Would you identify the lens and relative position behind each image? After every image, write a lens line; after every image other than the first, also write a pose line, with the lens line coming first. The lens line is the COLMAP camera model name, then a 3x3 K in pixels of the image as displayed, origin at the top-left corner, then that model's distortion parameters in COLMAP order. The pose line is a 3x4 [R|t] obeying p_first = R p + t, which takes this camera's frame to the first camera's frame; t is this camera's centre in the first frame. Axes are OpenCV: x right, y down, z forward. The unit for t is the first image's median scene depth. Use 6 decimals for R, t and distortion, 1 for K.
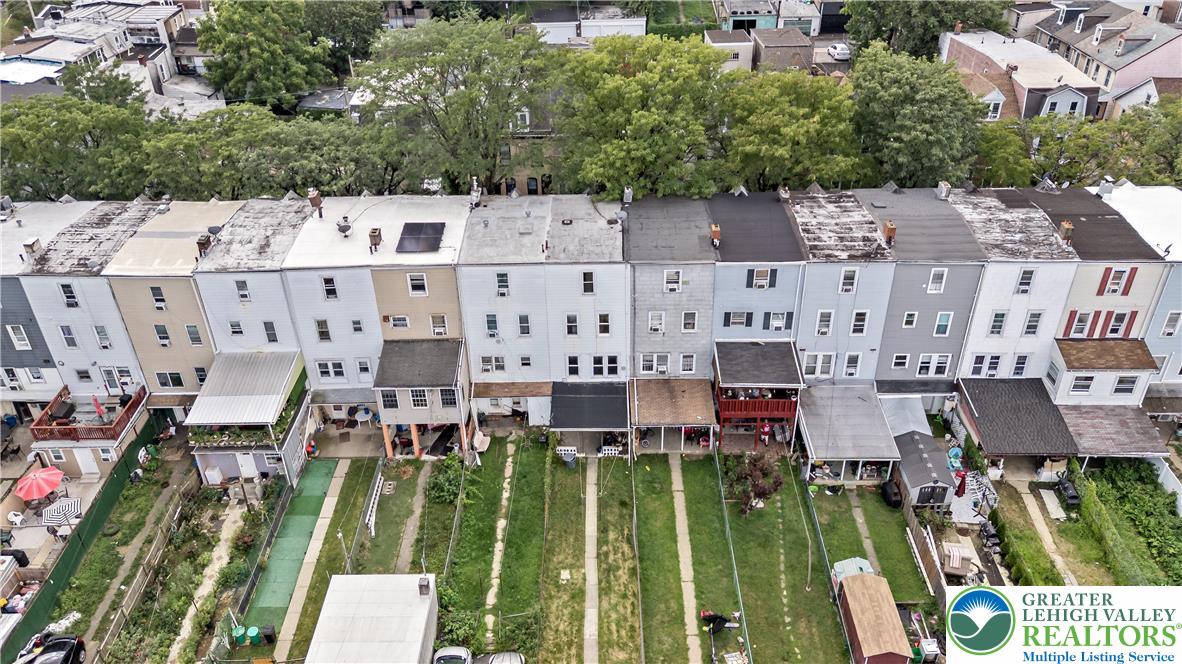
lens RADIAL K [[891.5, 0, 590.7], [0, 891.5, 331.5], [0, 0, 1]] dist [0.002172, 0.006571]
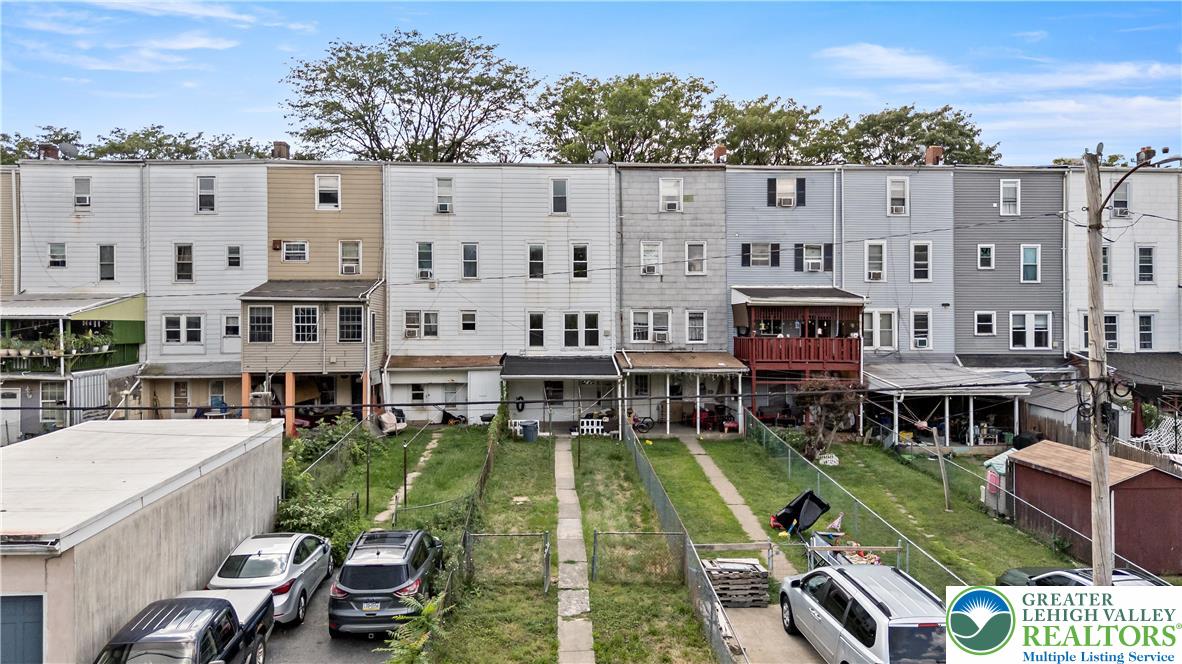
lens RADIAL K [[891.5, 0, 596.9], [0, 891.5, 332.4], [0, 0, 1]] dist [0.002172, 0.006571]
pose [[0.998090, 0.016837, 0.059439, -0.013595], [0.018381, 0.837639, -0.545914, 0.438935], [-0.058980, 0.545964, 0.835730, 0.418712]]
